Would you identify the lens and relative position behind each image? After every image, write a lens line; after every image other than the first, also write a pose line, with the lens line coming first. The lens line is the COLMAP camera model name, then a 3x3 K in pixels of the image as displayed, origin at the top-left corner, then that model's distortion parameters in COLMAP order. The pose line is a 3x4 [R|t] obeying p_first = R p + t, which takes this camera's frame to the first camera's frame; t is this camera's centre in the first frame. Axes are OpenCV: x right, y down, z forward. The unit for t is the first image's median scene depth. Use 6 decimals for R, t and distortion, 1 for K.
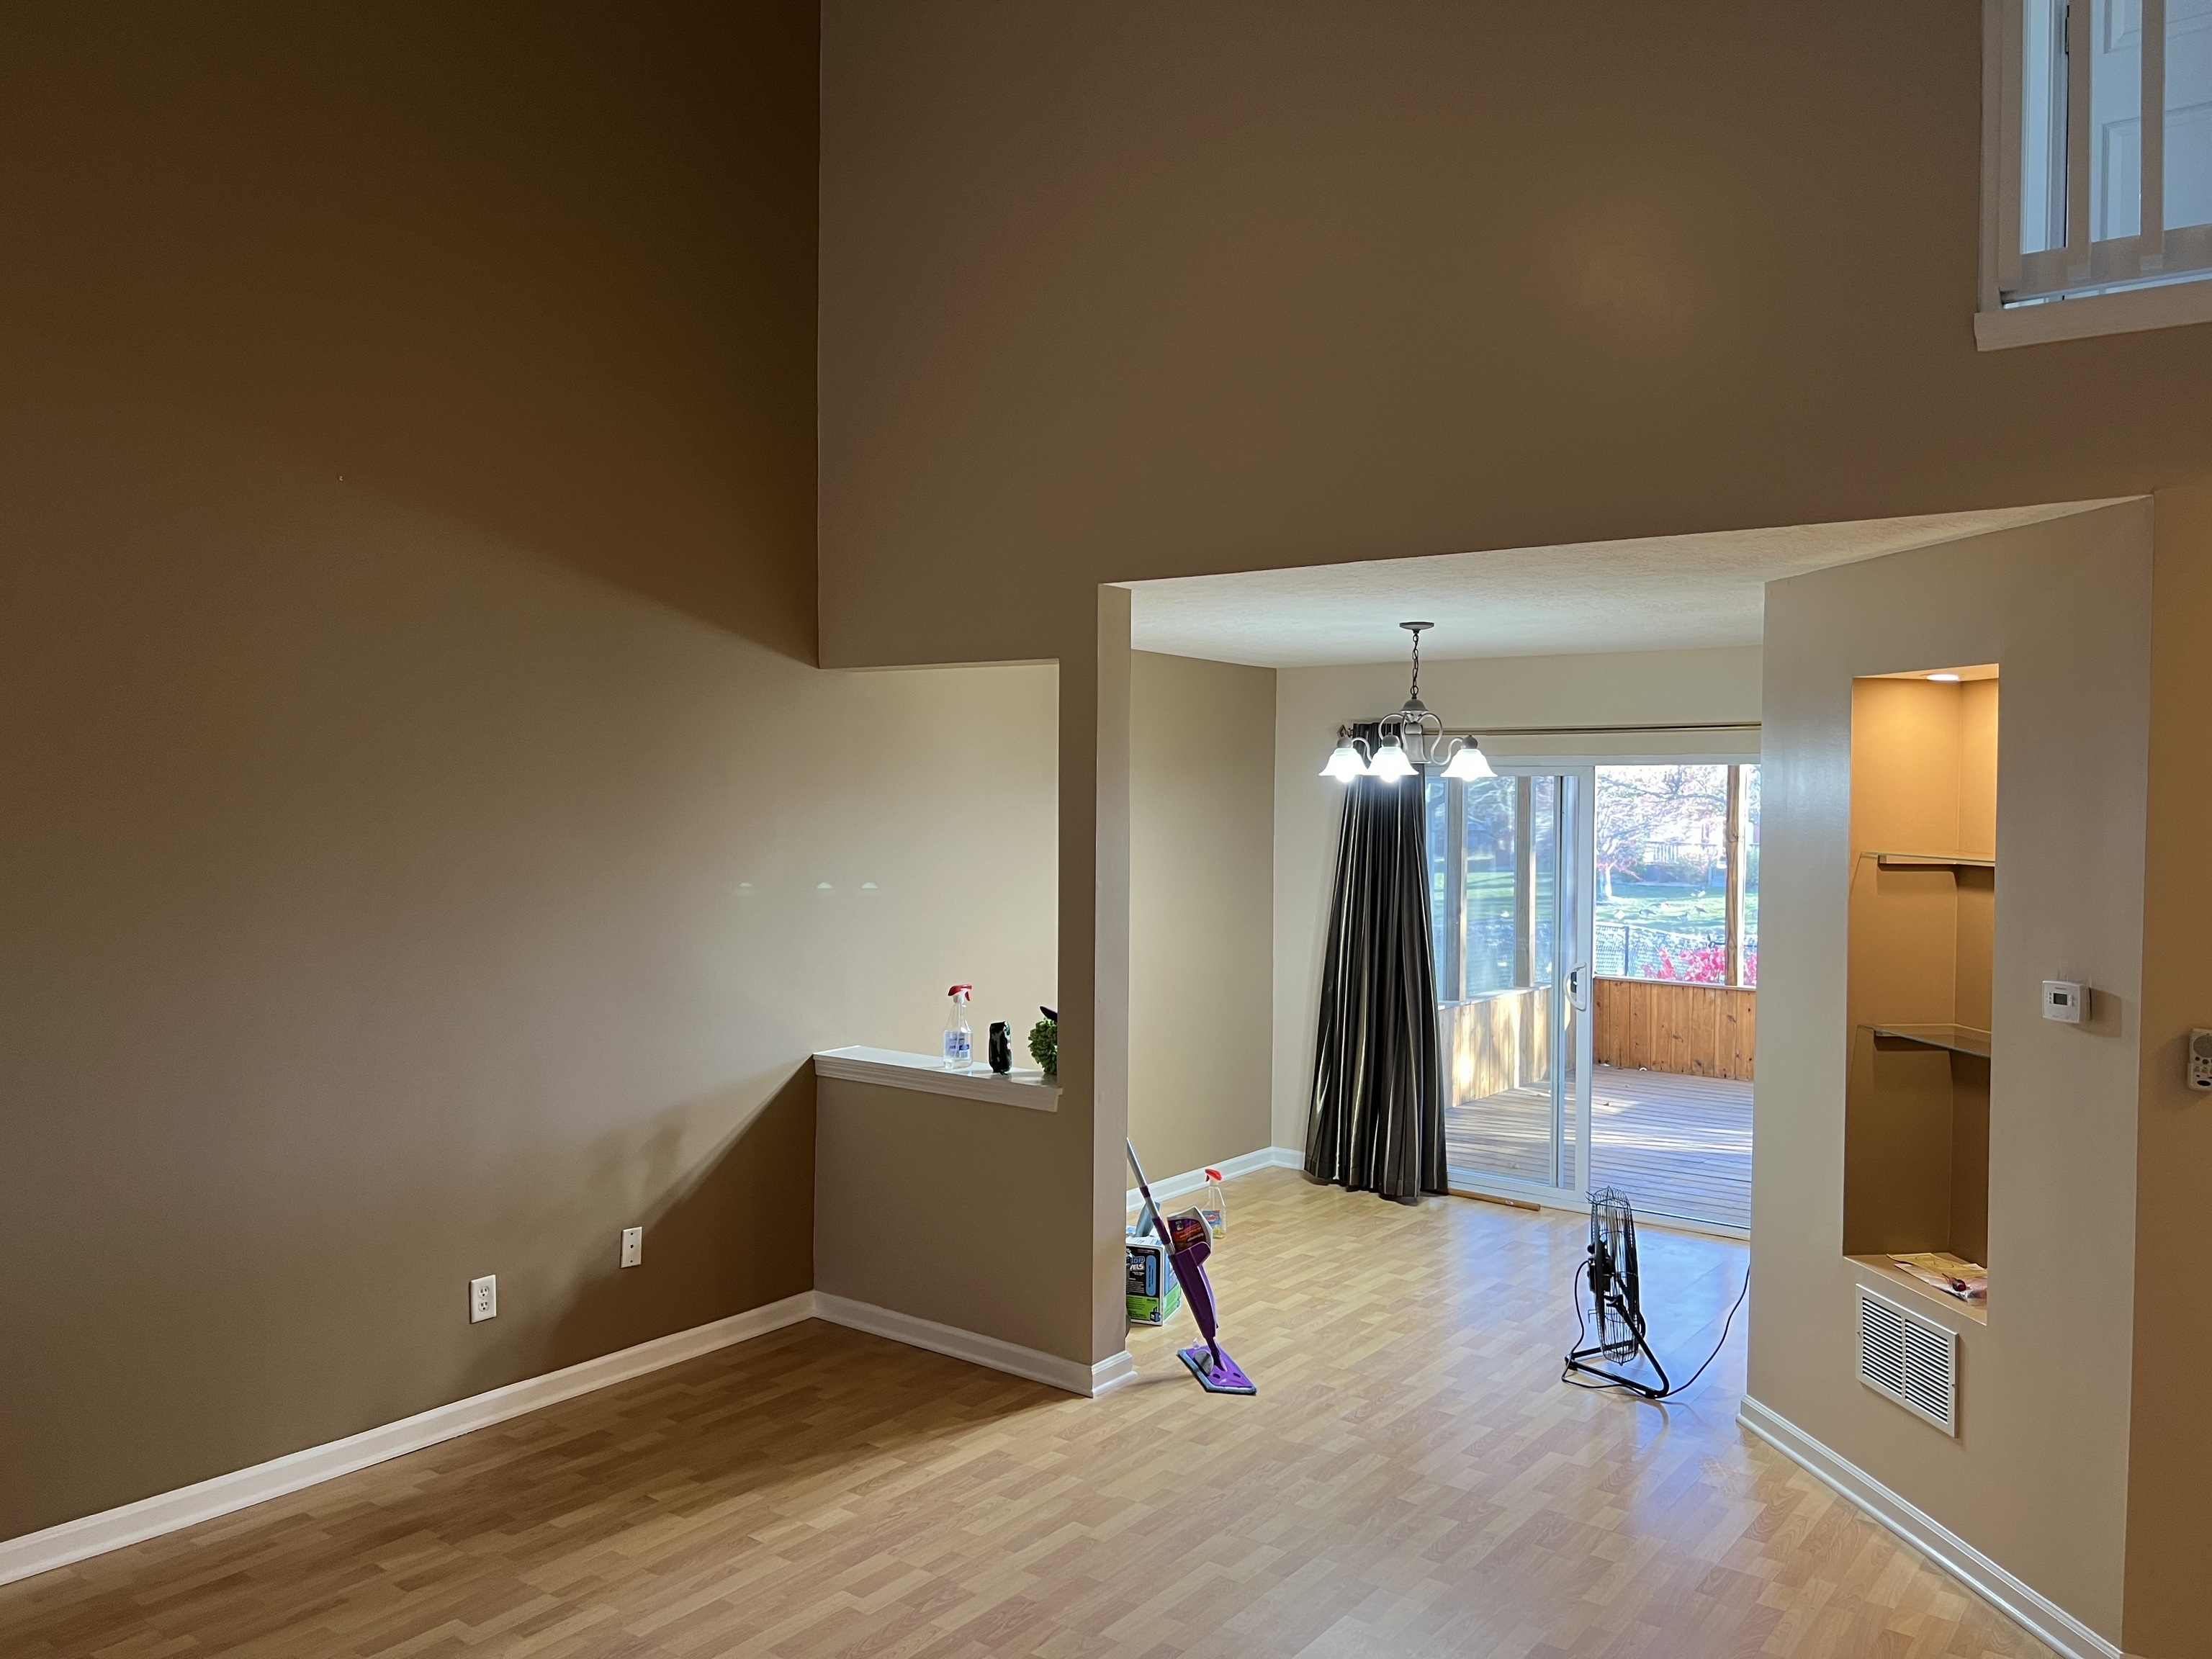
lens RADIAL K [[1664.1, 0, 1128.2], [0, 1664.1, 832.7], [0, 0, 1]] dist [0.064042, -0.062231]
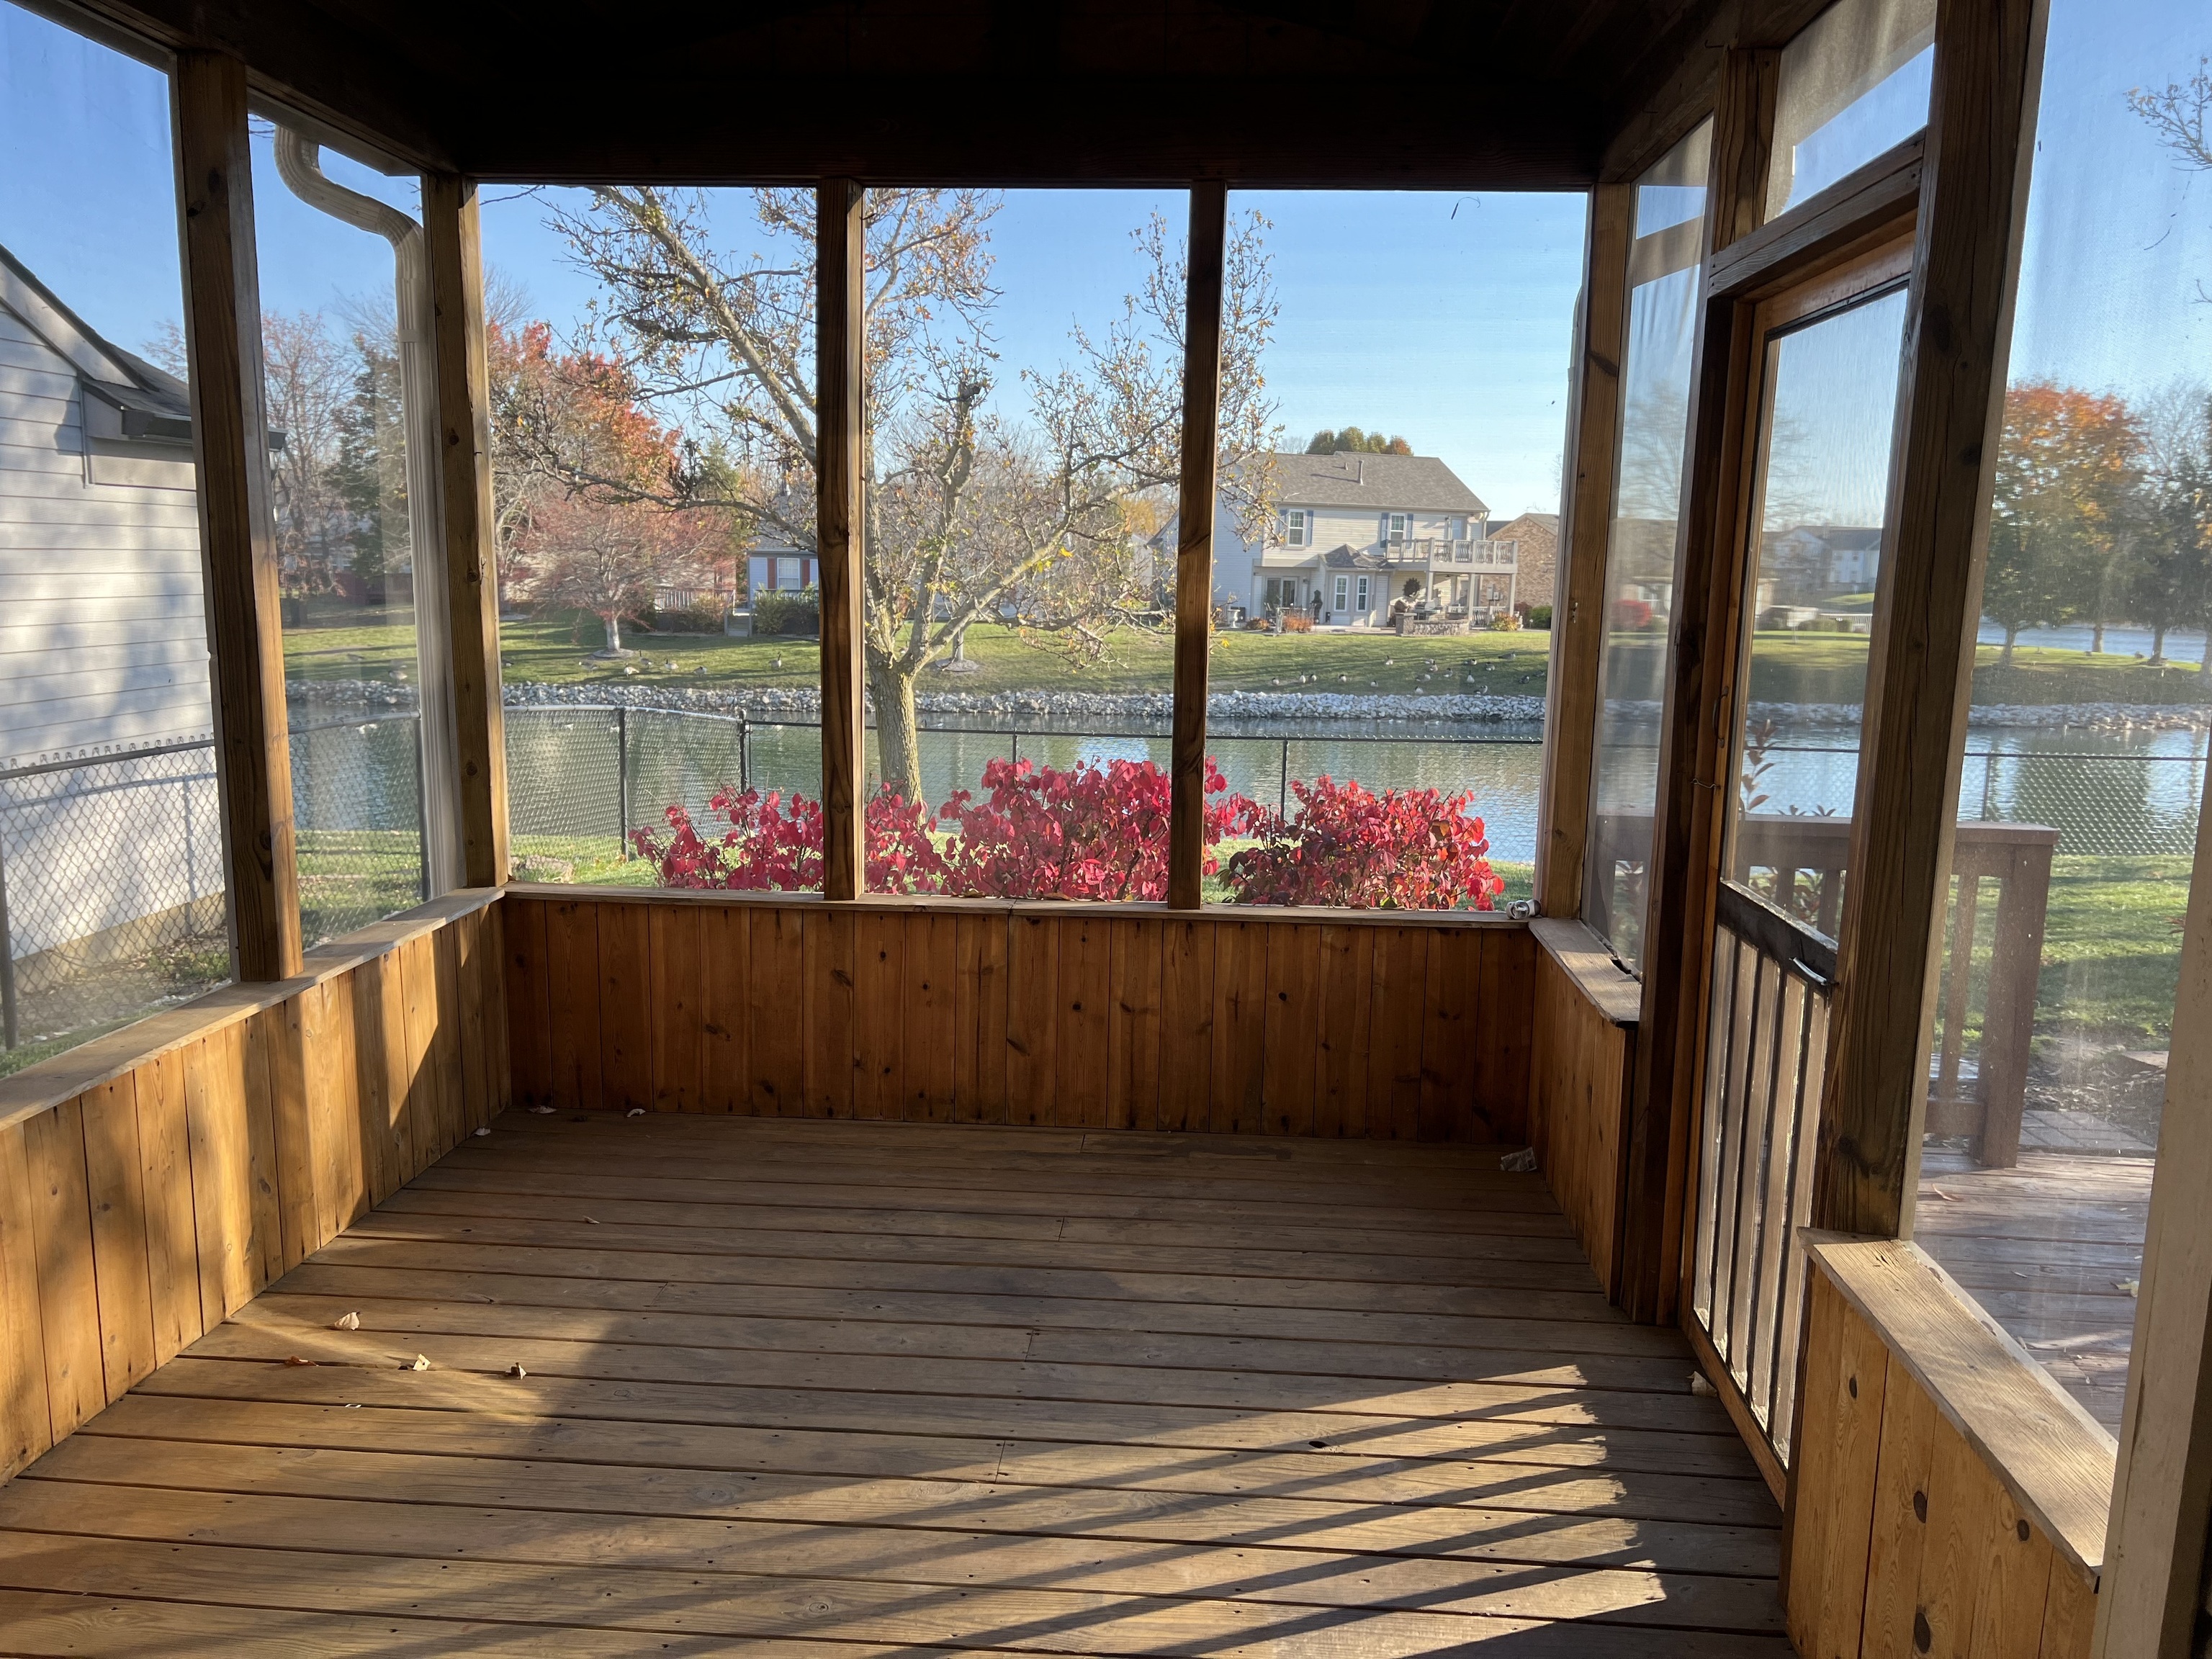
lens RADIAL K [[1664.1, 0, 1094.4], [0, 1664.1, 827.8], [0, 0, 1]] dist [0.064042, -0.062231]
pose [[0.851190, -0.073310, 0.519712, 0.229646], [-0.003335, 0.989422, 0.145029, 0.016246], [-0.524846, -0.125180, 0.841942, 0.712997]]
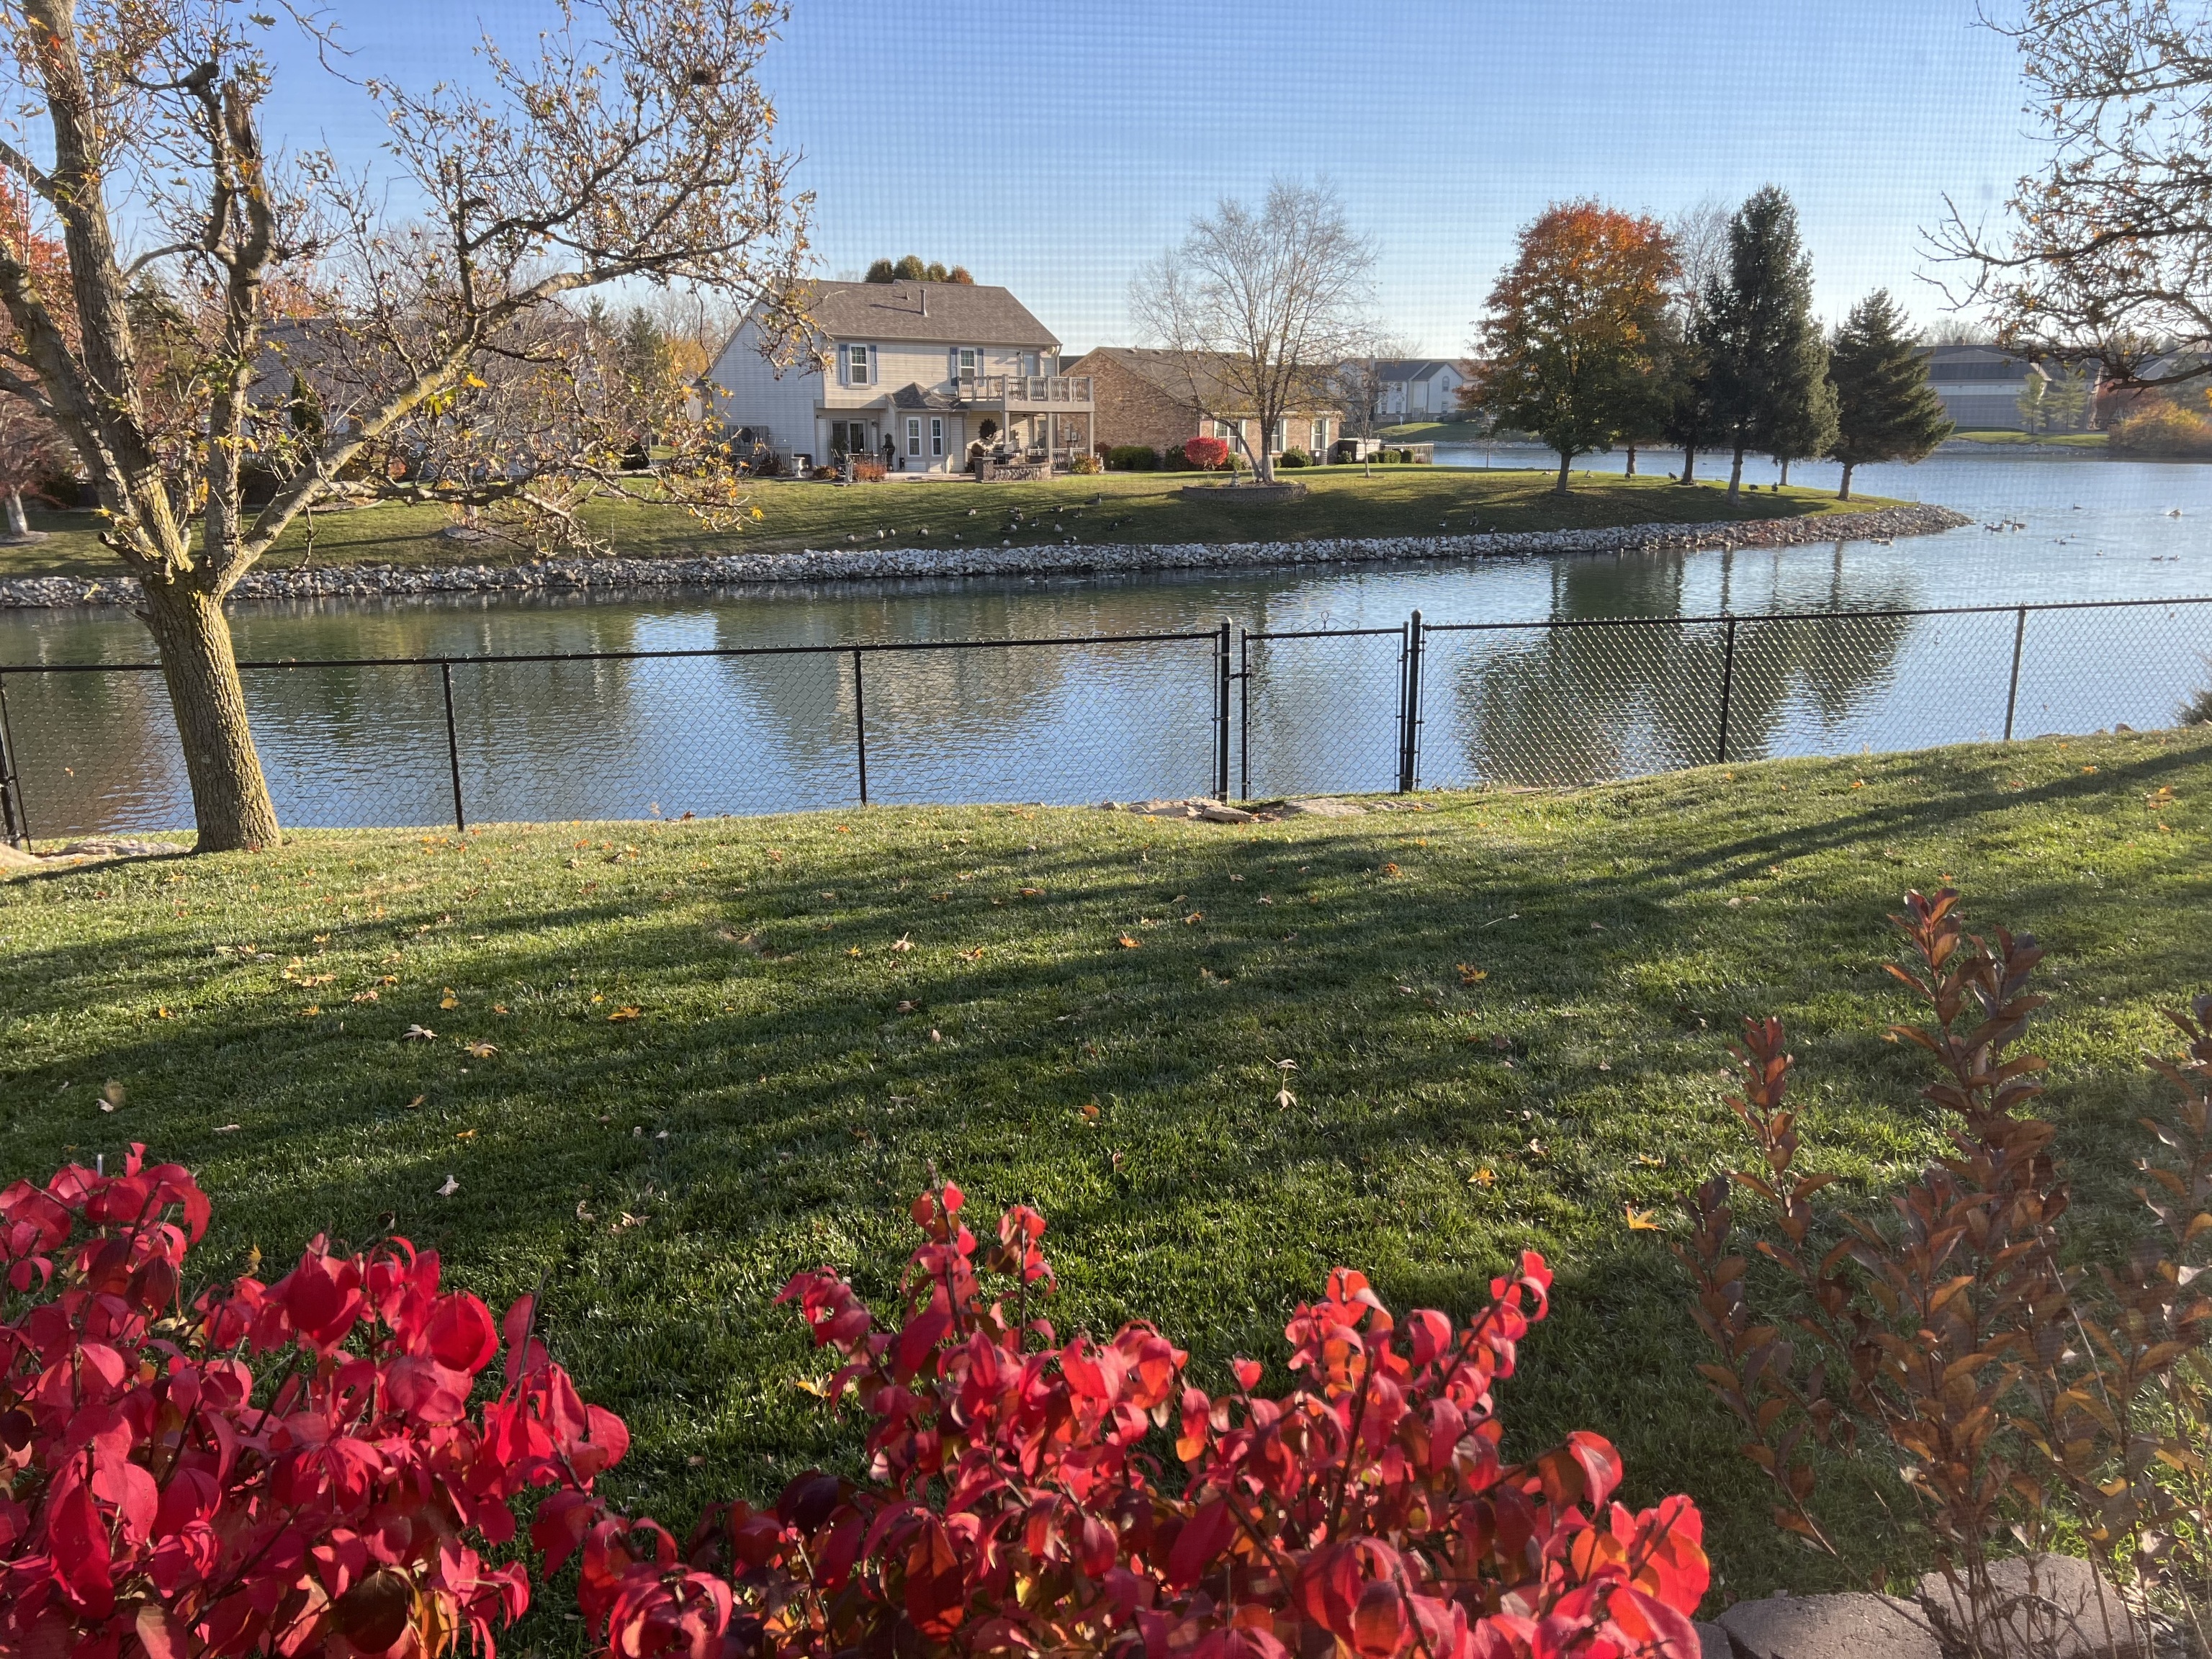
lens RADIAL K [[1664.1, 0, 1125.8], [0, 1664.1, 831.2], [0, 0, 1]] dist [0.064042, -0.062231]
pose [[0.681057, -0.190014, 0.707147, 0.502793], [0.024043, 0.971026, 0.237763, 0.018007], [-0.731836, -0.144928, 0.665892, 1.042537]]
